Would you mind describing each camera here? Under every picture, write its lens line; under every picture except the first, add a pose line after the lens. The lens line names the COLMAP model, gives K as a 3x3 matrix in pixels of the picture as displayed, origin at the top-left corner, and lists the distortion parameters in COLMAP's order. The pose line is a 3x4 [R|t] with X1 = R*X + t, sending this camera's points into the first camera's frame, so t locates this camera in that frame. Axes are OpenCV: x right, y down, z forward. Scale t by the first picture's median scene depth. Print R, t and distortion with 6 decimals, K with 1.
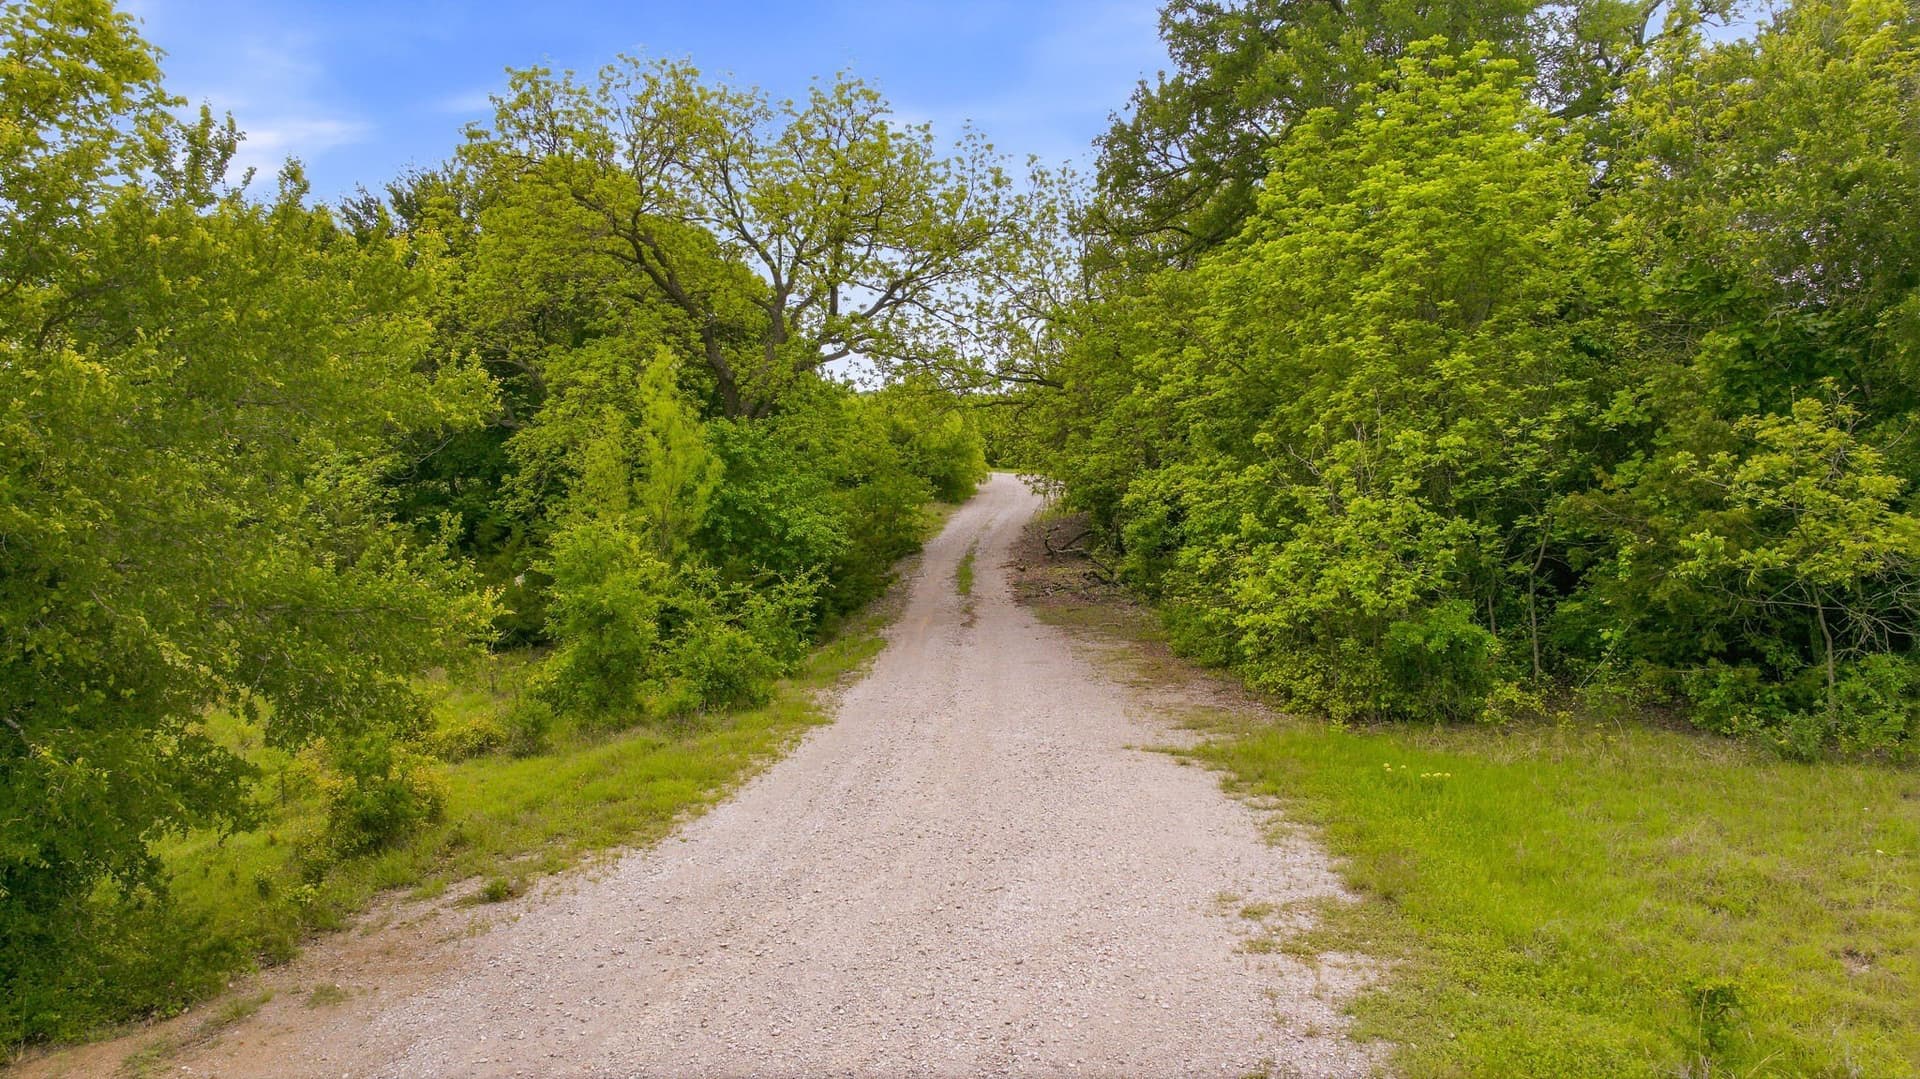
lens RADIAL K [[1342.4, 0, 963.6], [0, 1342.4, 539.9], [0, 0, 1]] dist [-0.047253, 0.041152]
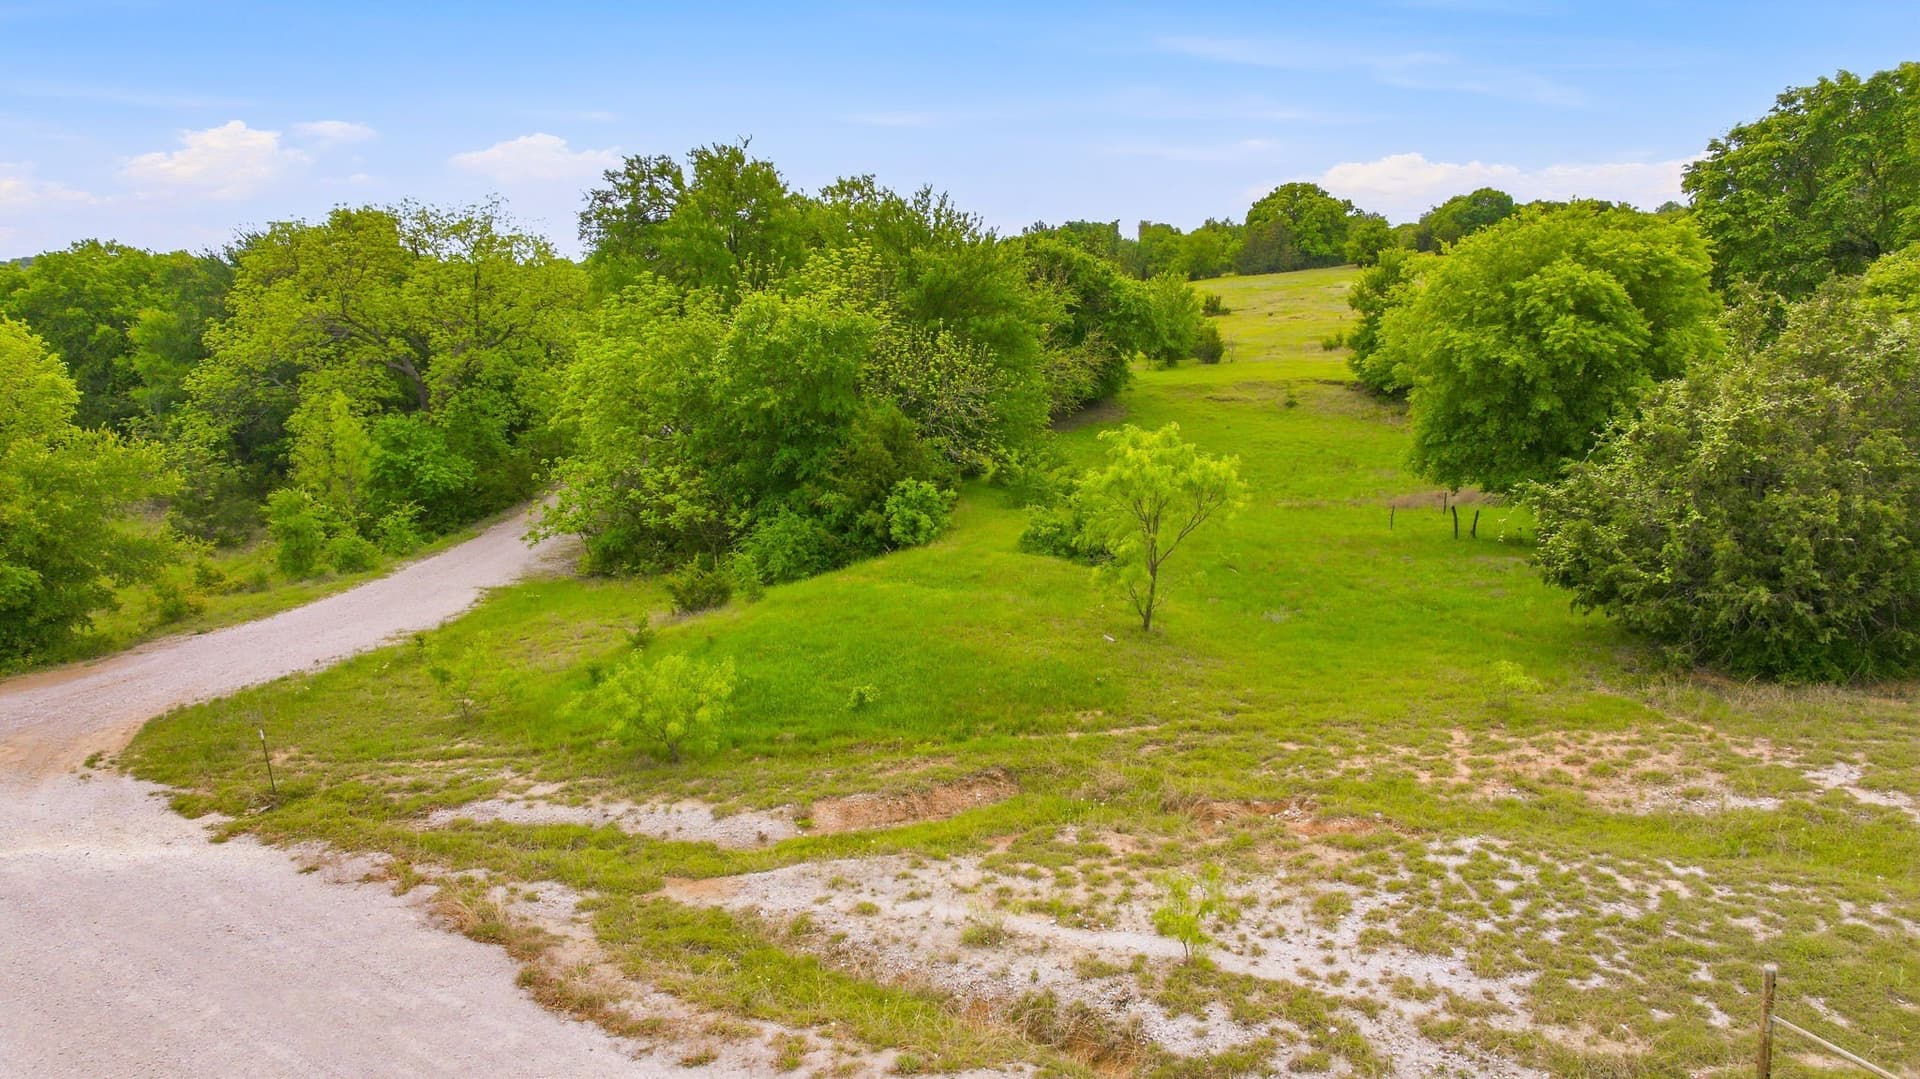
lens RADIAL K [[1342.4, 0, 956.4], [0, 1342.4, 540.9], [0, 0, 1]] dist [-0.047253, 0.041152]
pose [[0.999758, 0.001823, 0.021926, 1.168427], [-0.004344, 0.993298, 0.115503, -0.276749], [-0.021569, -0.115571, 0.993065, -1.827987]]
